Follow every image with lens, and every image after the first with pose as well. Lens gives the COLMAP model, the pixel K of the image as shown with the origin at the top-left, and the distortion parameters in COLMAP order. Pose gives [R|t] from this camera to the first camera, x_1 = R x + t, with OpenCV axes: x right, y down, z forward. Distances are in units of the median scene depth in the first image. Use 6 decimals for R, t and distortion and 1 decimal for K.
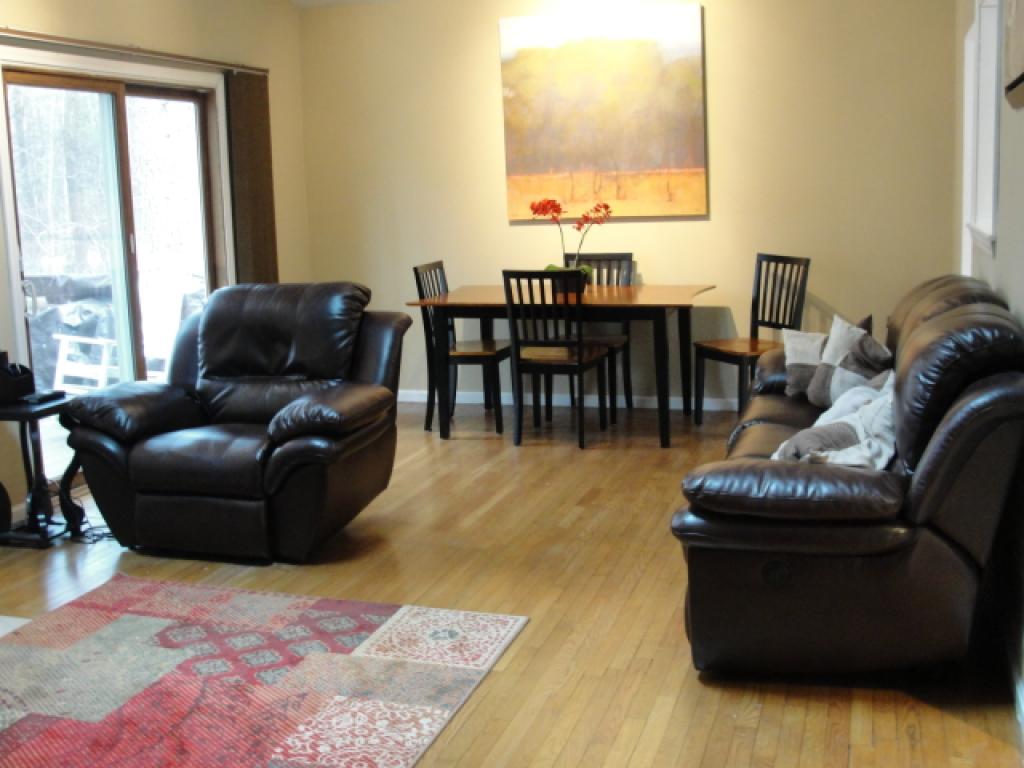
lens RADIAL K [[1163.0, 0, 526.7], [0, 1163.0, 396.9], [0, 0, 1]] dist [-0.208054, 0.264104]
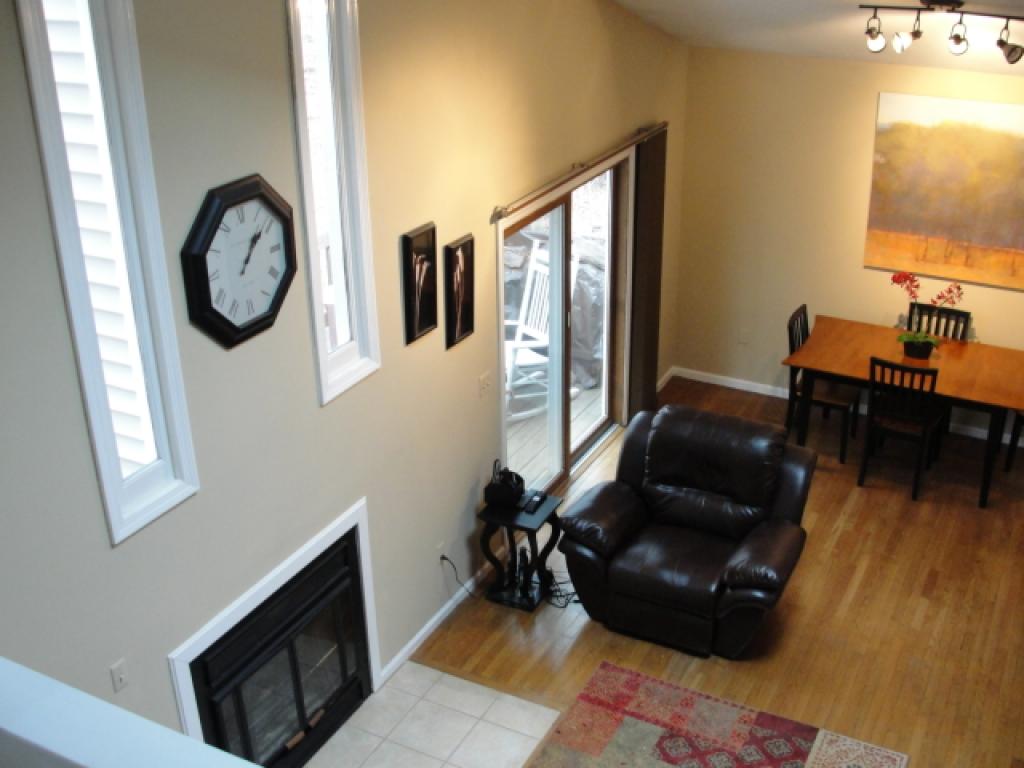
lens RADIAL K [[1163.0, 0, 526.7], [0, 1163.0, 396.9], [0, 0, 1]] dist [-0.208054, 0.264104]
pose [[0.983396, 0.100011, -0.151424, -0.228567], [-0.055051, 0.959518, 0.276216, -0.459511], [0.172919, -0.263294, 0.949092, -0.236375]]
